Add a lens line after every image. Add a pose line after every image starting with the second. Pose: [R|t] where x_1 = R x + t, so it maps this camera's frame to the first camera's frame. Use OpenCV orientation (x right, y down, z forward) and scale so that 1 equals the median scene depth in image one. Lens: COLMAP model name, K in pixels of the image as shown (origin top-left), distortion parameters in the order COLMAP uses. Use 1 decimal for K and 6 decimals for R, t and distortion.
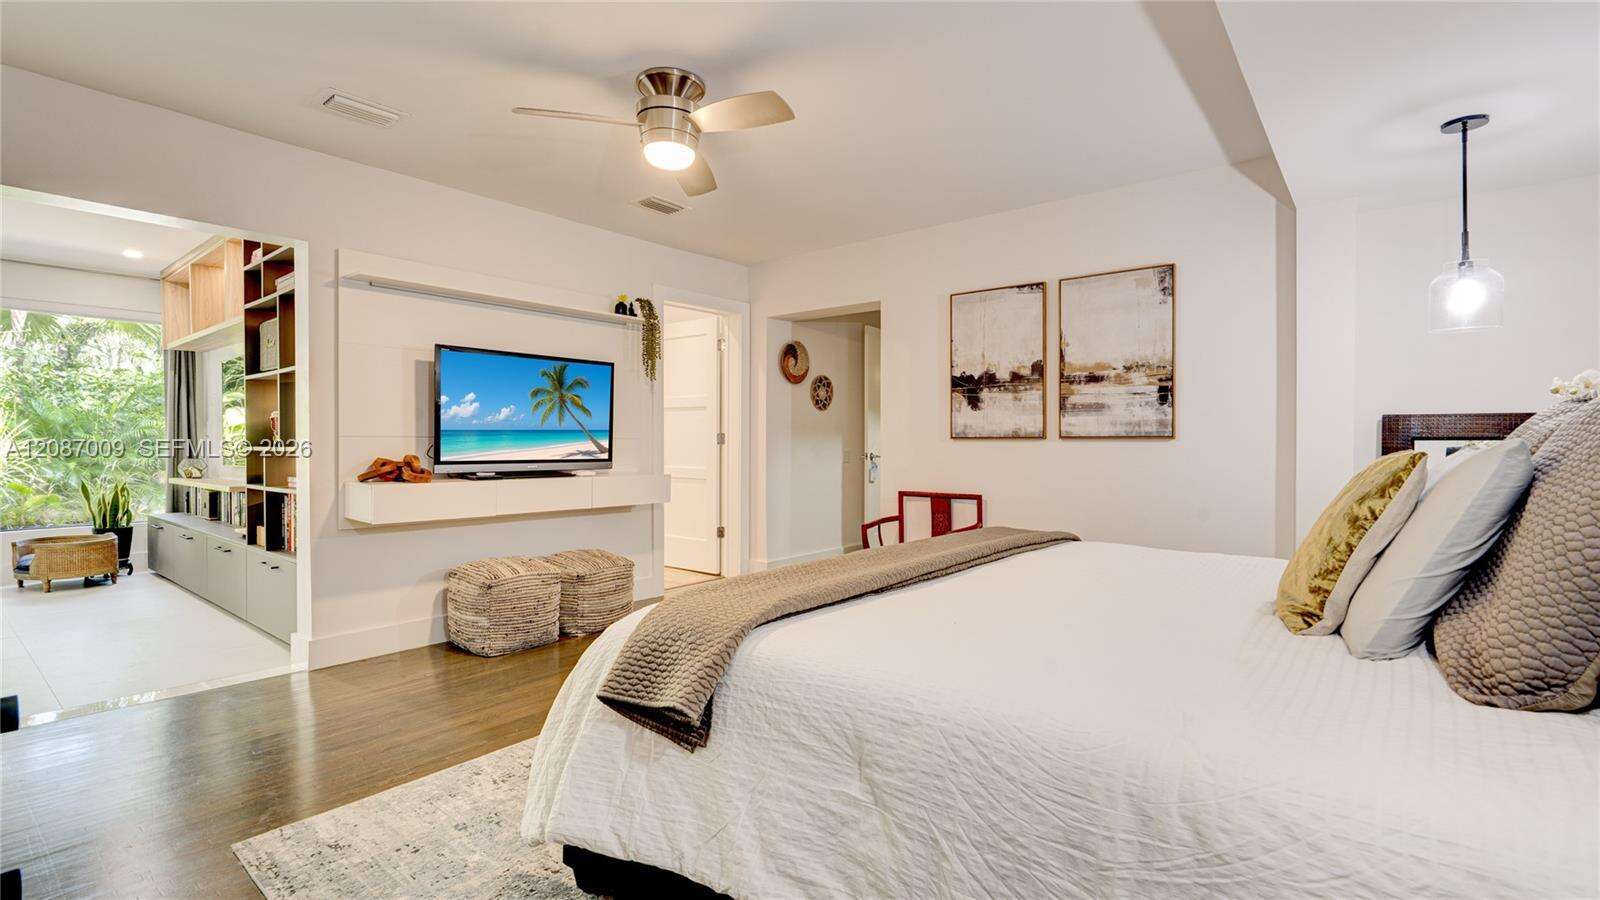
lens RADIAL K [[739.2, 0, 810.7], [0, 739.2, 451.5], [0, 0, 1]] dist [0.000968, 0.000634]
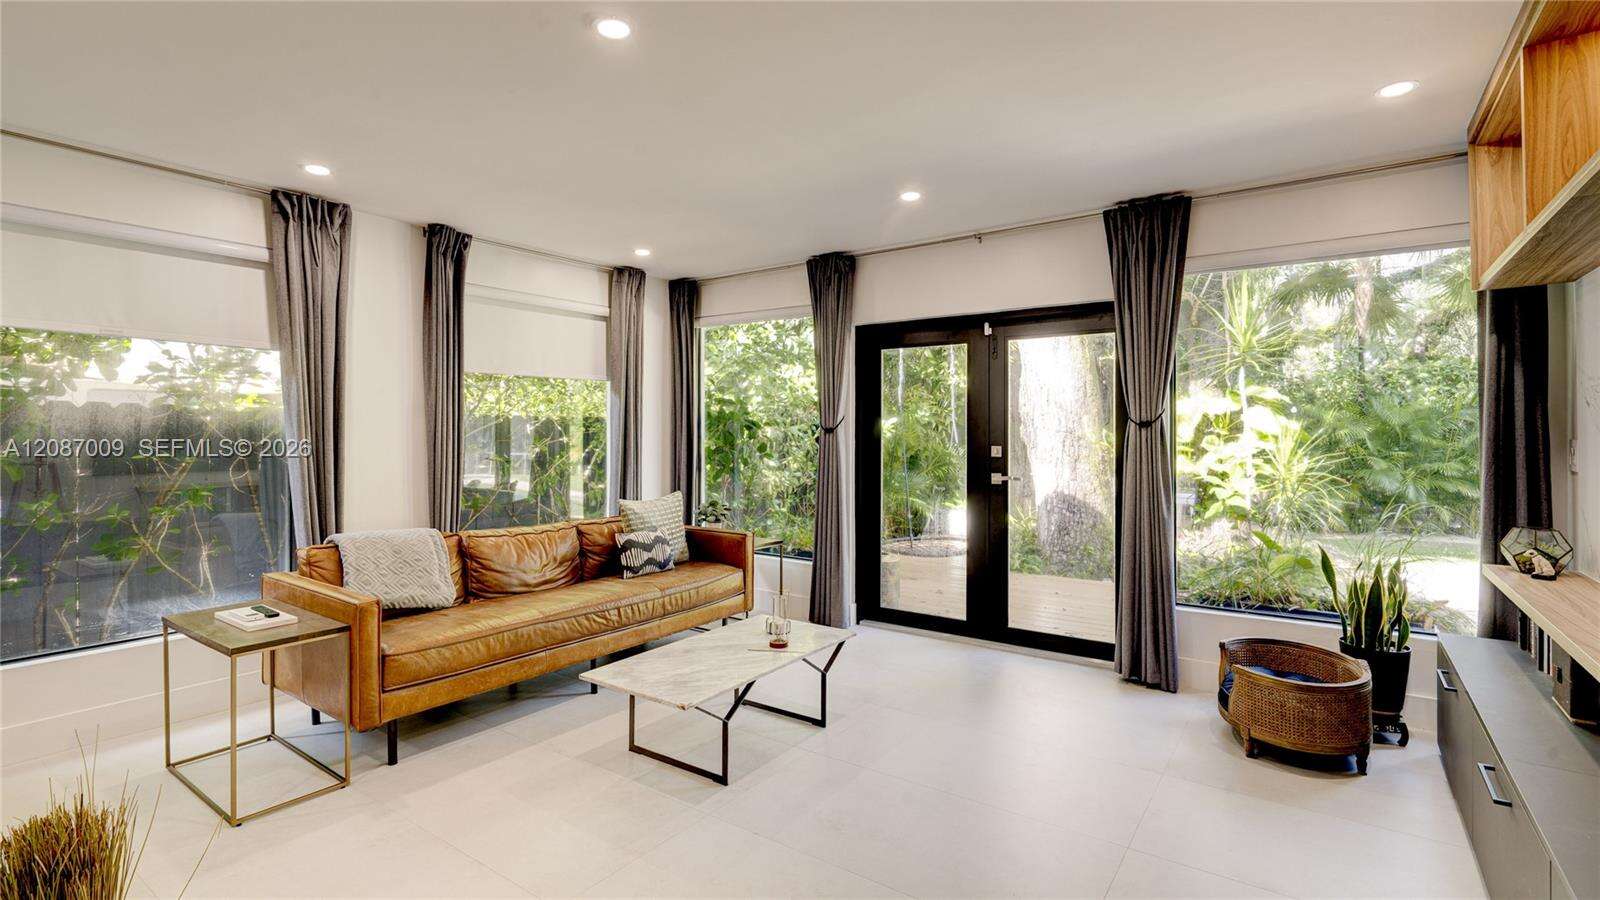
lens RADIAL K [[748.8, 0, 793.7], [0, 748.8, 430.9], [0, 0, 1]] dist [0.001932, -0.000259]
pose [[0.068589, -0.004997, -0.997632, -0.433234], [-0.010319, 0.999930, -0.005718, -0.042616], [0.997592, 0.010687, 0.068533, 0.544491]]
